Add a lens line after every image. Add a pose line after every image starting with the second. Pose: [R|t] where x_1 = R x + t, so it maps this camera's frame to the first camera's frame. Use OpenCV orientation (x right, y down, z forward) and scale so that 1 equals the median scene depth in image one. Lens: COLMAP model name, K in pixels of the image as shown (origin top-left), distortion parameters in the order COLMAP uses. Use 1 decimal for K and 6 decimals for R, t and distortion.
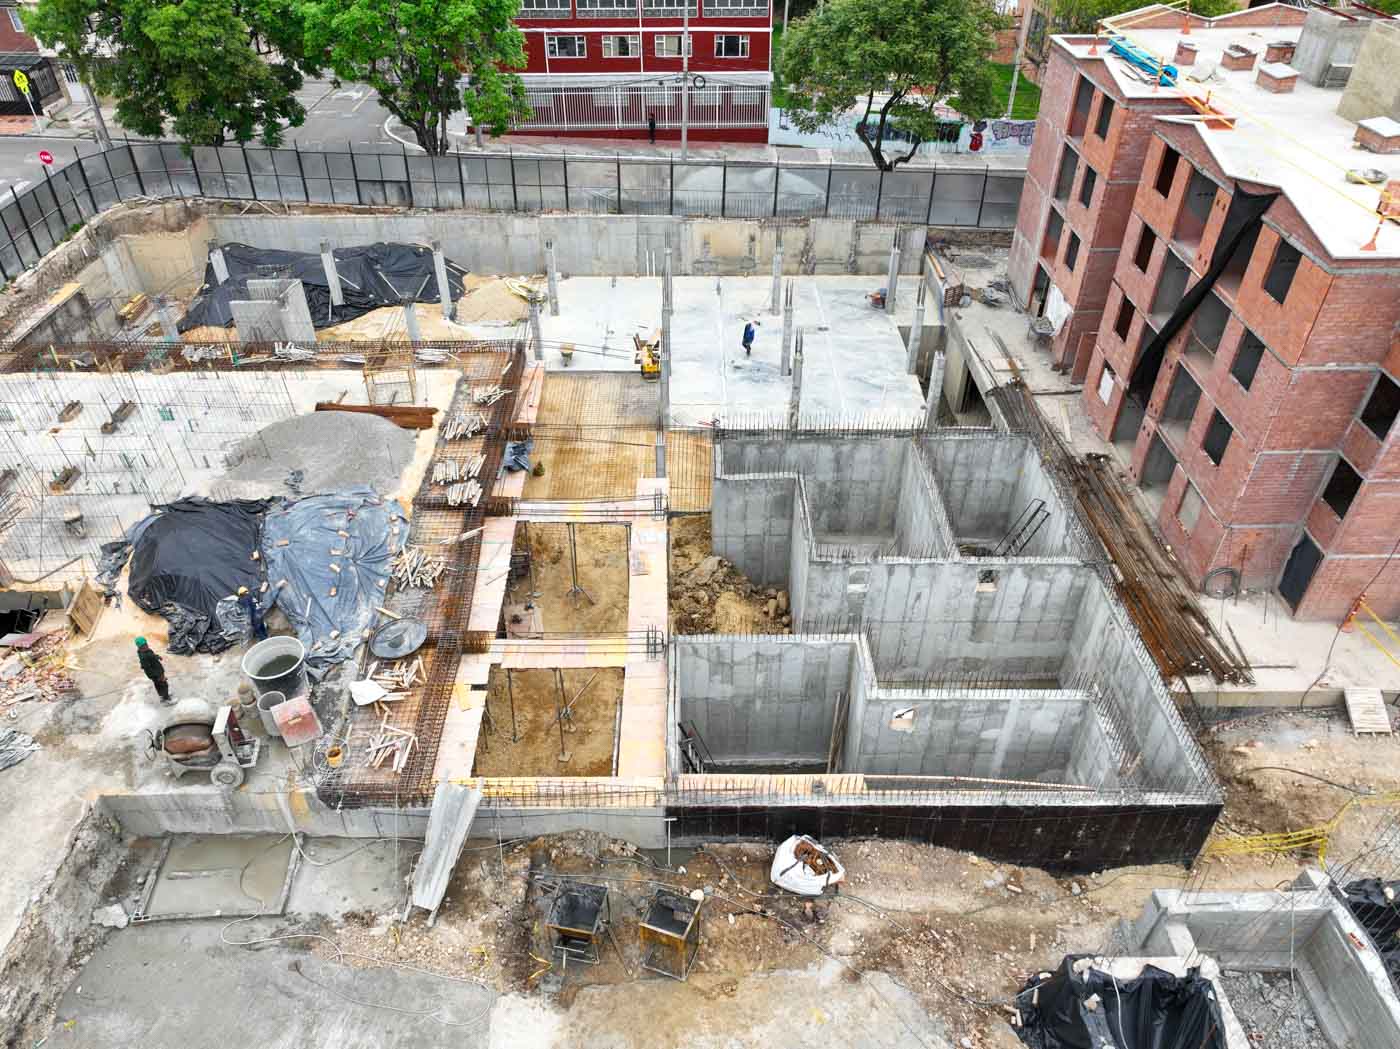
lens RADIAL K [[978.3, 0, 696.6], [0, 978.3, 523.7], [0, 0, 1]] dist [-0.001326, -0.000284]
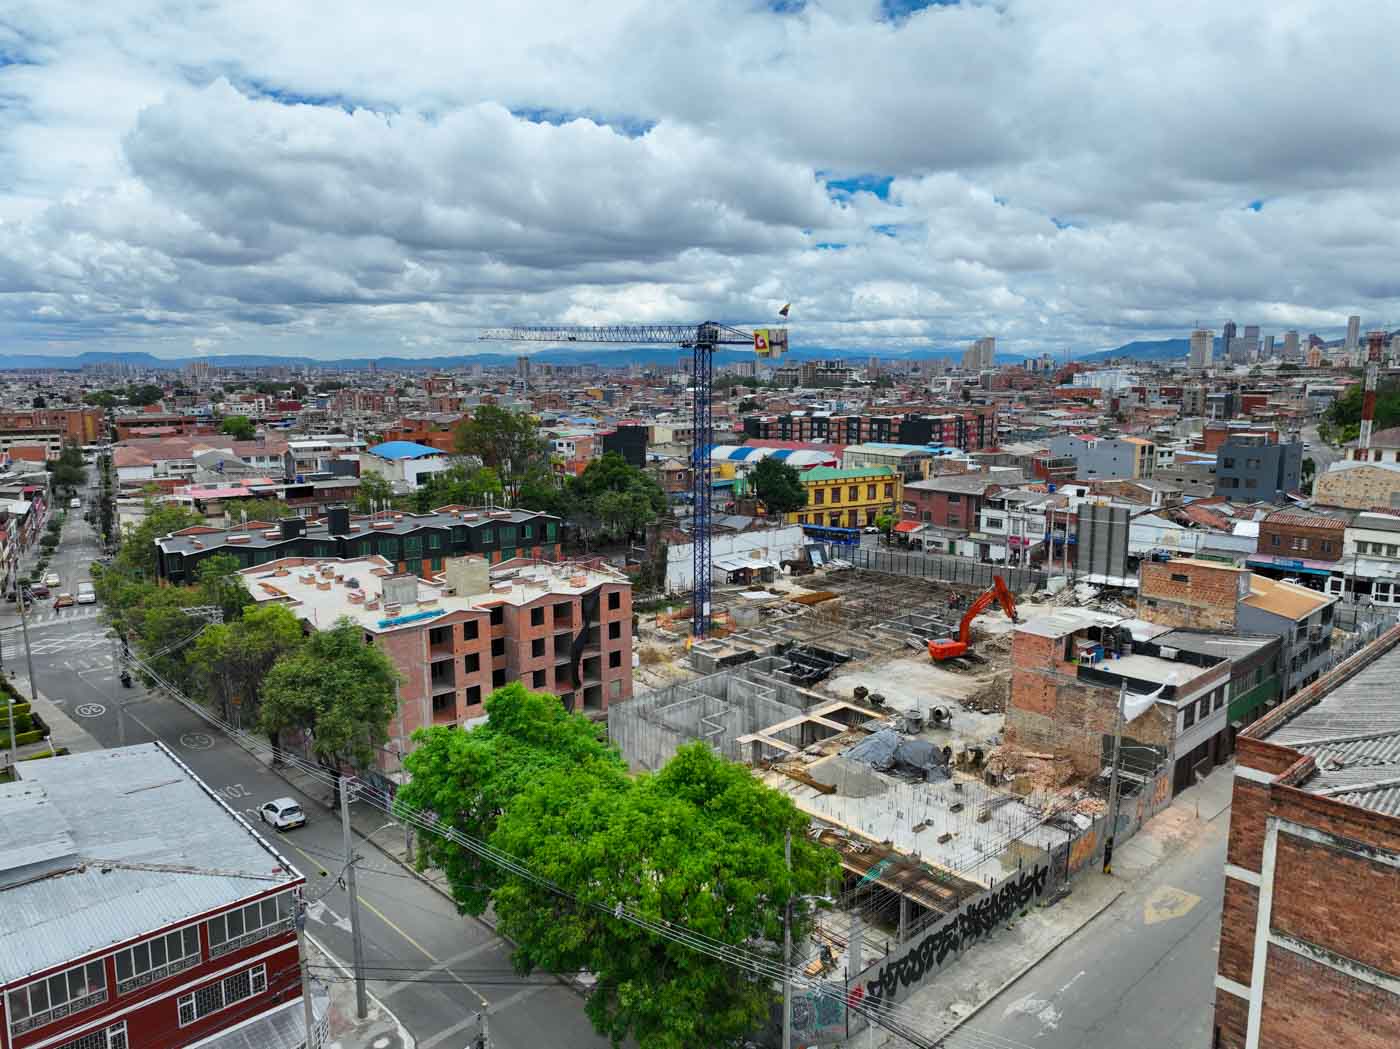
lens RADIAL K [[978.3, 0, 698.2], [0, 978.3, 528.1], [0, 0, 1]] dist [-0.001326, -0.000284]
pose [[-0.664355, -0.114513, 0.738592, -1.562123], [0.464393, 0.711054, 0.527960, -1.602564], [-0.585637, 0.693750, -0.419213, 1.606626]]
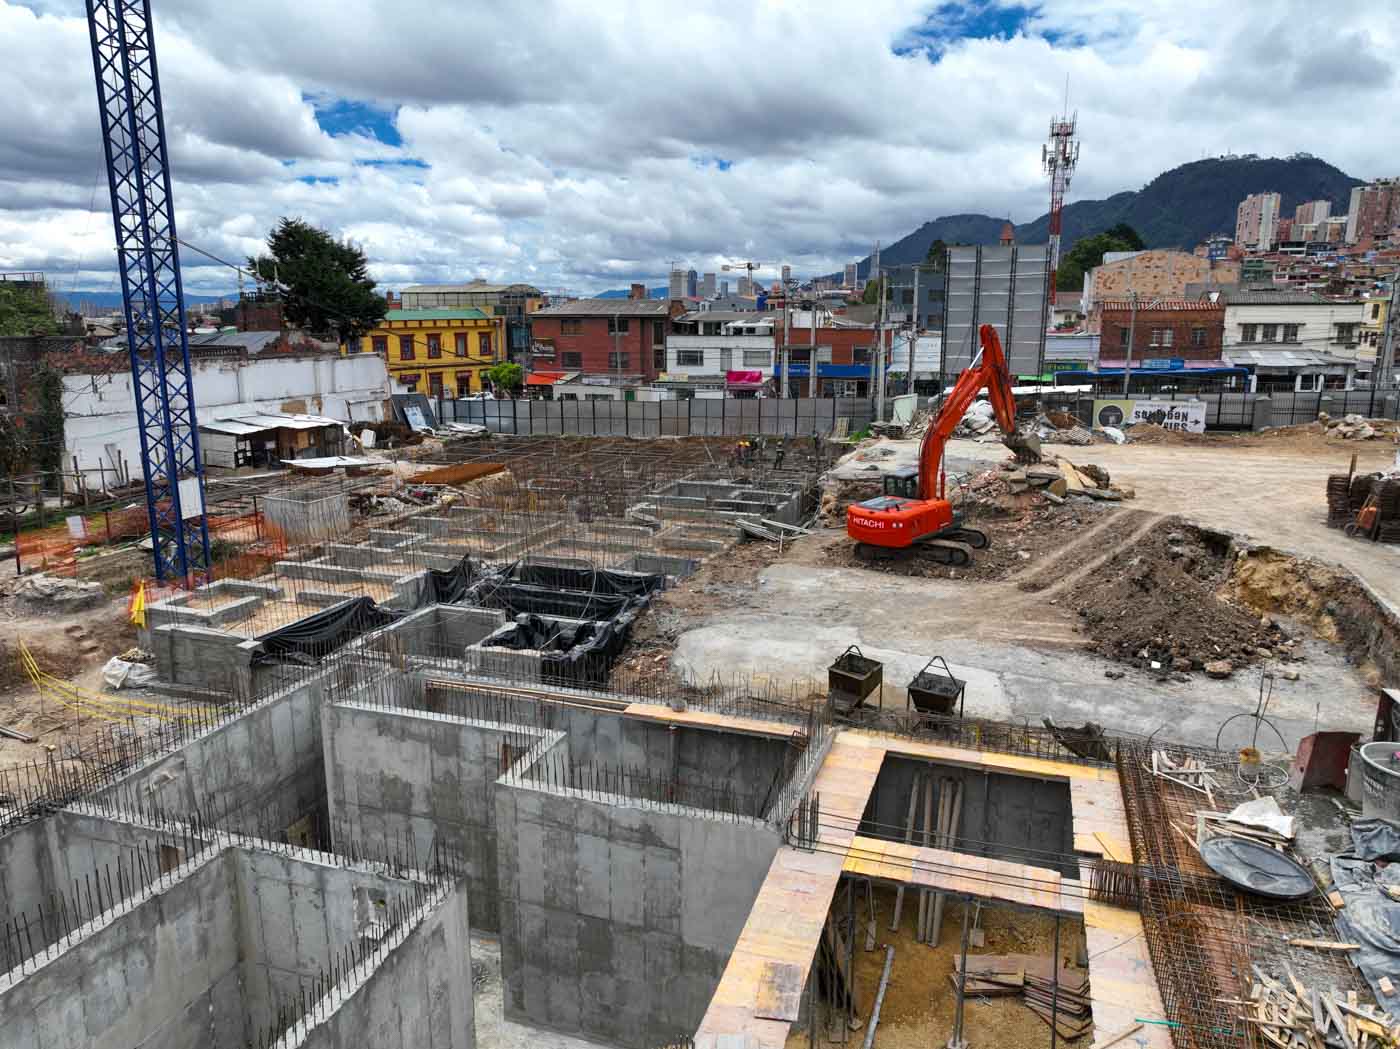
lens RADIAL K [[978.3, 0, 690.7], [0, 978.3, 524.0], [0, 0, 1]] dist [-0.001326, -0.000284]
pose [[-0.939518, -0.062535, 0.336742, -0.141435], [0.218151, 0.648696, 0.729112, -0.370657], [-0.264038, 0.758474, -0.595819, 0.955243]]
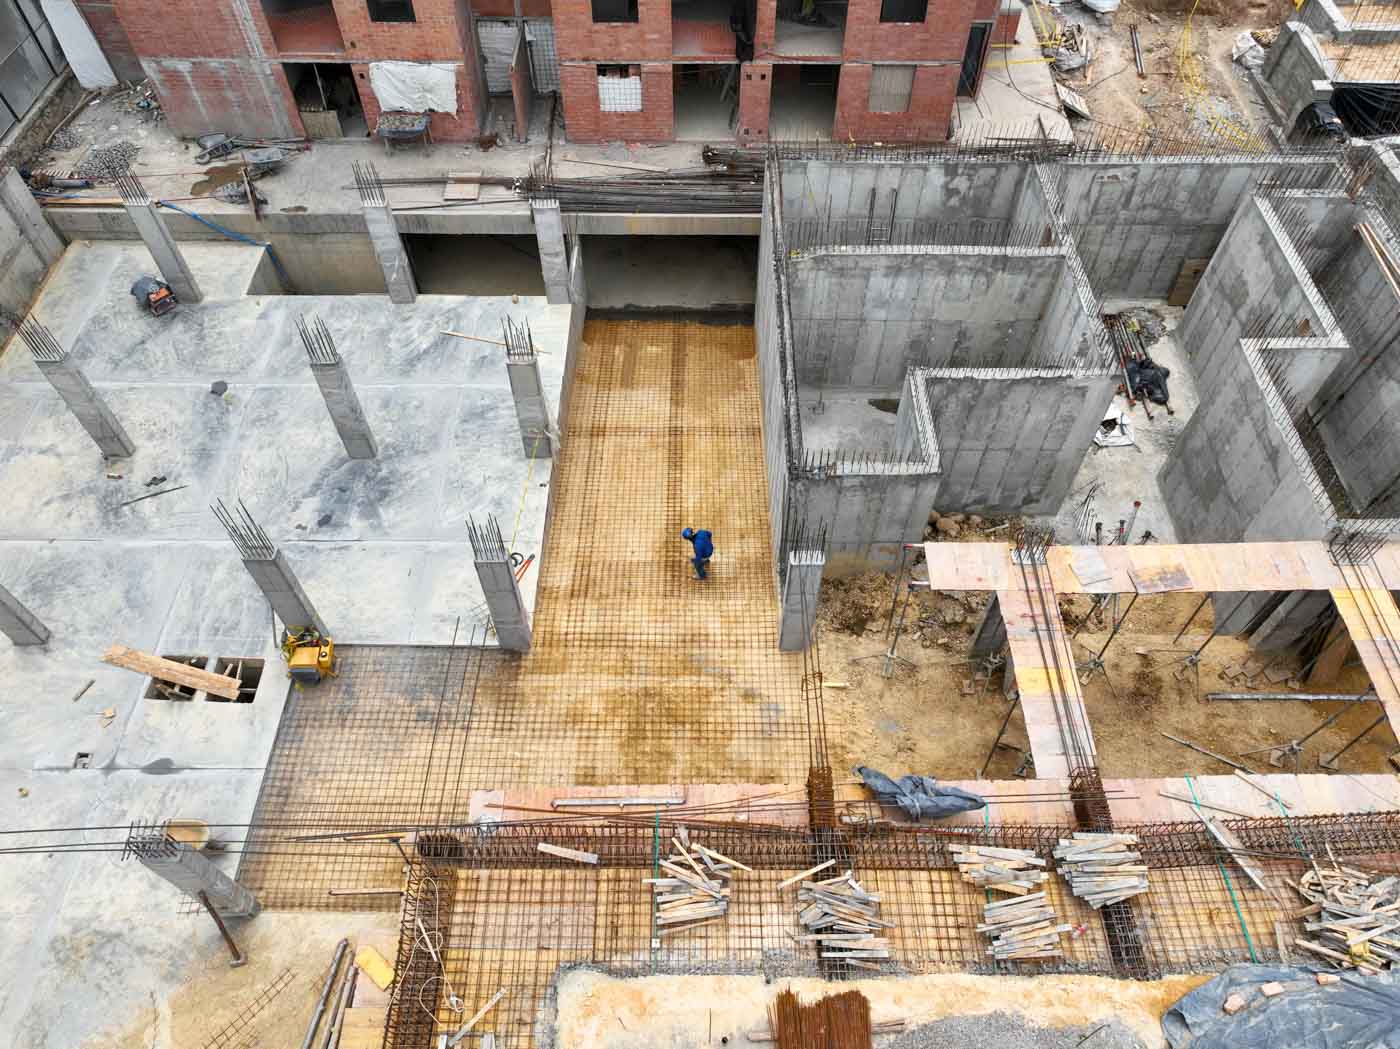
lens RADIAL K [[978.3, 0, 698.8], [0, 978.3, 526.7], [0, 0, 1]] dist [-0.001326, -0.000284]
pose [[0.015487, -0.803585, 0.594988, -0.356621], [0.617305, 0.475797, 0.626540, -0.482541], [-0.786572, 0.357586, 0.503425, 0.780845]]
